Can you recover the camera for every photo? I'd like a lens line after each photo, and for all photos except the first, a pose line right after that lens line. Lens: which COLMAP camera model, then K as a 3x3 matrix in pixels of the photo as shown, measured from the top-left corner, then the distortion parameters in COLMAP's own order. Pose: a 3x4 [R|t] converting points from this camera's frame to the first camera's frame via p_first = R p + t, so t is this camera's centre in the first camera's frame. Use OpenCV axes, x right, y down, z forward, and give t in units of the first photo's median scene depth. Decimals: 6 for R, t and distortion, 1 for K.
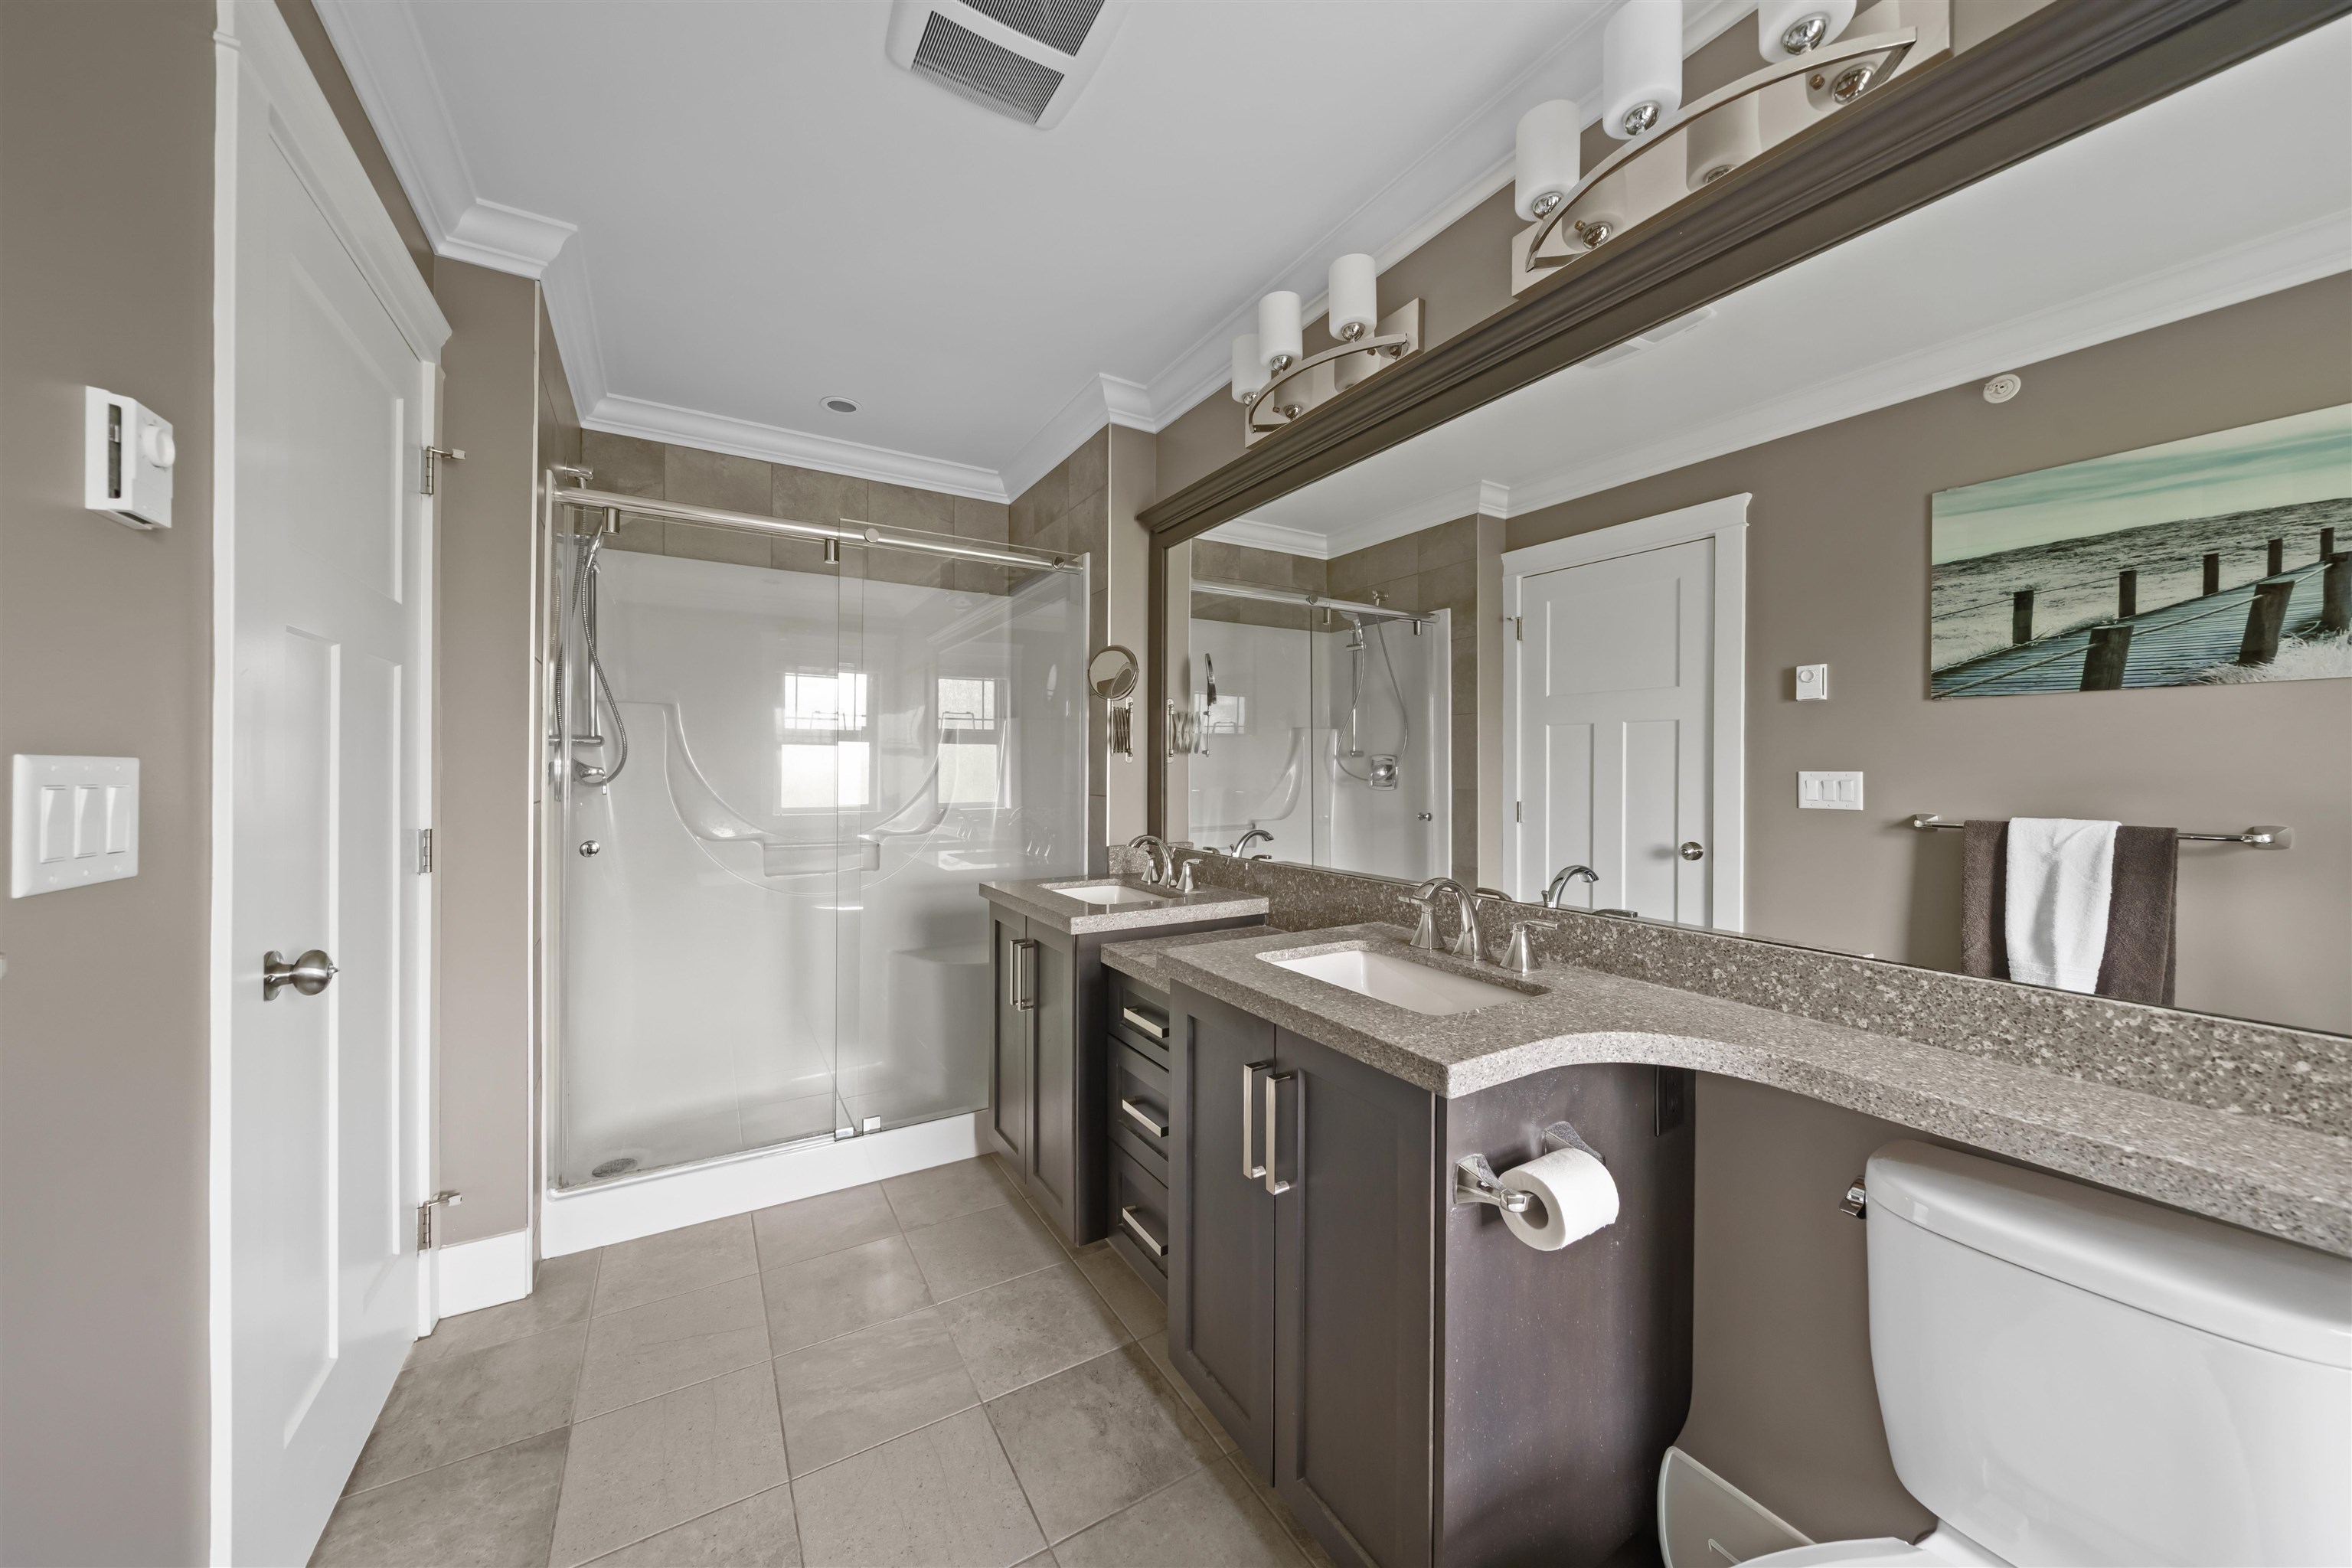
lens RADIAL K [[808.9, 0, 1162.2], [0, 808.9, 776.7], [0, 0, 1]] dist [-0.004353, 0.000552]
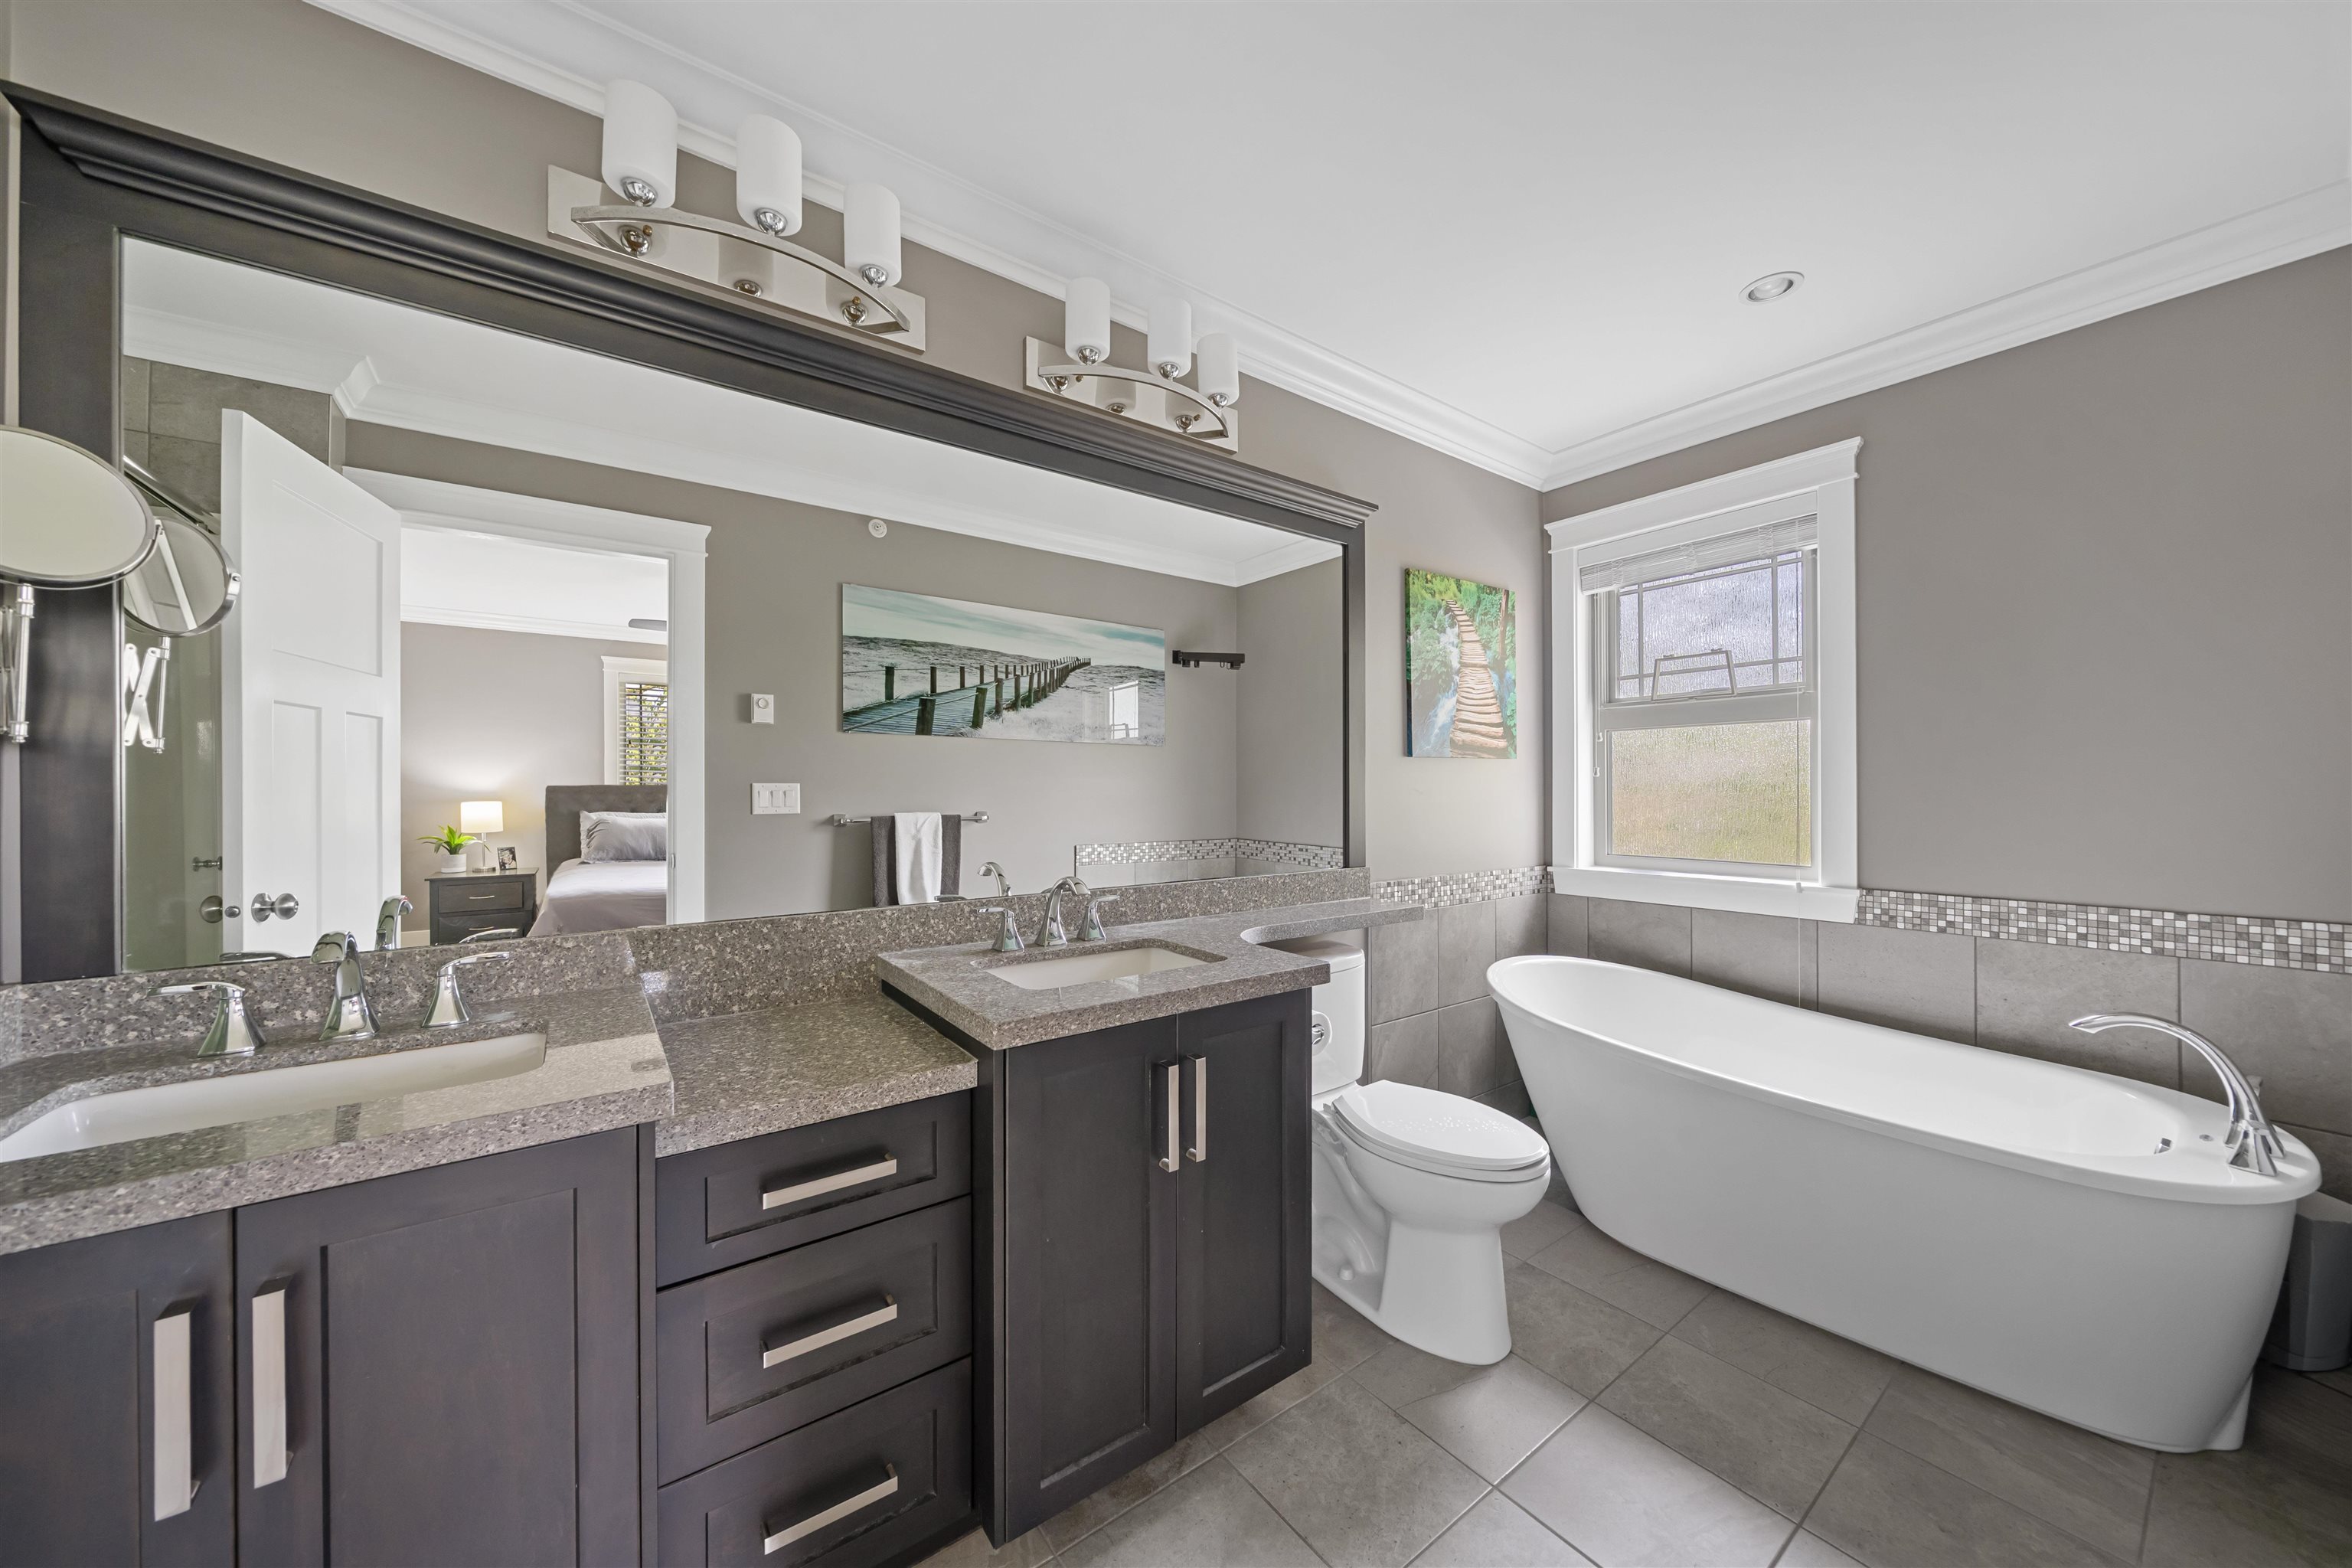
lens RADIAL K [[808.9, 0, 1162.4], [0, 808.9, 785.1], [0, 0, 1]] dist [-0.004353, 0.000552]
pose [[-0.081995, -0.002367, 0.996630, -0.523832], [0.004199, 0.999987, 0.002721, -0.005194], [-0.996624, 0.004407, -0.081984, 0.613027]]
